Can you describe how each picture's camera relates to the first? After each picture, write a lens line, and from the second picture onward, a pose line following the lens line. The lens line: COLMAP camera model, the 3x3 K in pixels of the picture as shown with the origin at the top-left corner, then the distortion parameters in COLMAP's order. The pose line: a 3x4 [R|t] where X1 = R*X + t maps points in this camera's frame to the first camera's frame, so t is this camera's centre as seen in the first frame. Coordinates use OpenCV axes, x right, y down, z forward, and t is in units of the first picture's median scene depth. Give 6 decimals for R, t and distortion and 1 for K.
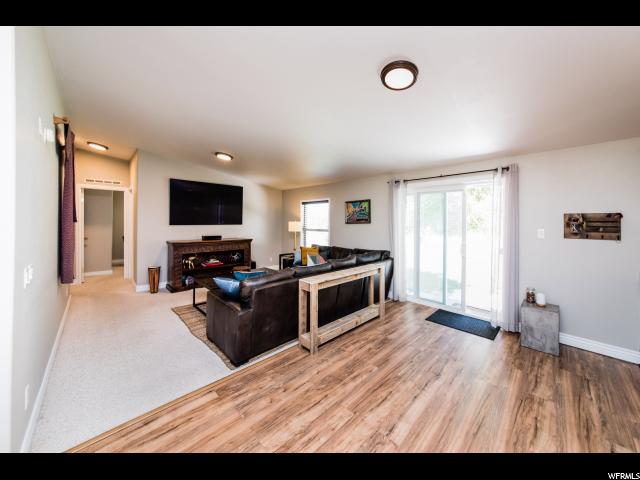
lens RADIAL K [[237.9, 0, 325.5], [0, 237.9, 223.8], [0, 0, 1]] dist [0.002132, 0.000076]
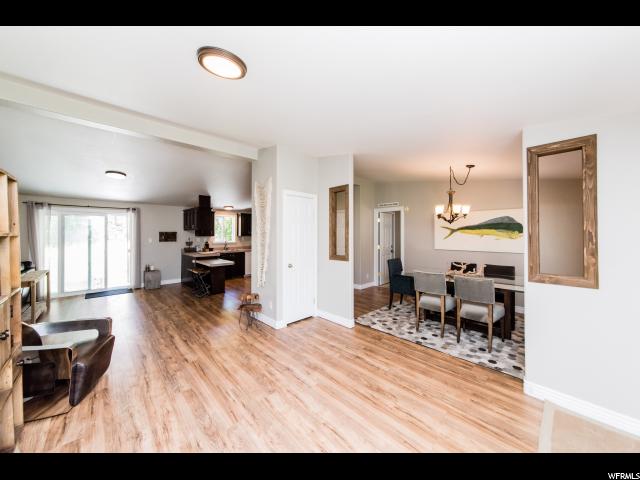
lens RADIAL K [[237.9, 0, 334.6], [0, 237.9, 234.3], [0, 0, 1]] dist [0.002132, 0.000076]
pose [[-0.007124, -0.008801, 0.999936, -1.460155], [0.010427, 0.999906, 0.008875, -0.020018], [-0.999920, 0.010490, -0.007031, -0.781714]]
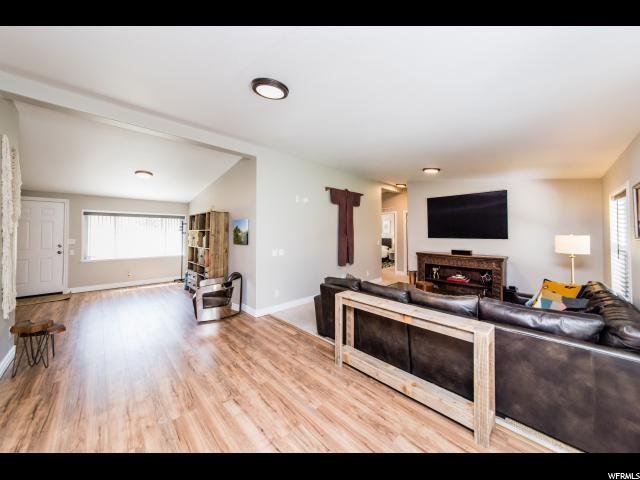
lens RADIAL K [[237.9, 0, 321.5], [0, 237.9, 226.9], [0, 0, 1]] dist [0.002132, 0.000076]
pose [[-0.036184, -0.029151, -0.998920, 0.911037], [-0.015006, 0.999478, -0.028624, -0.012486], [0.999232, 0.013955, -0.036603, 0.879426]]
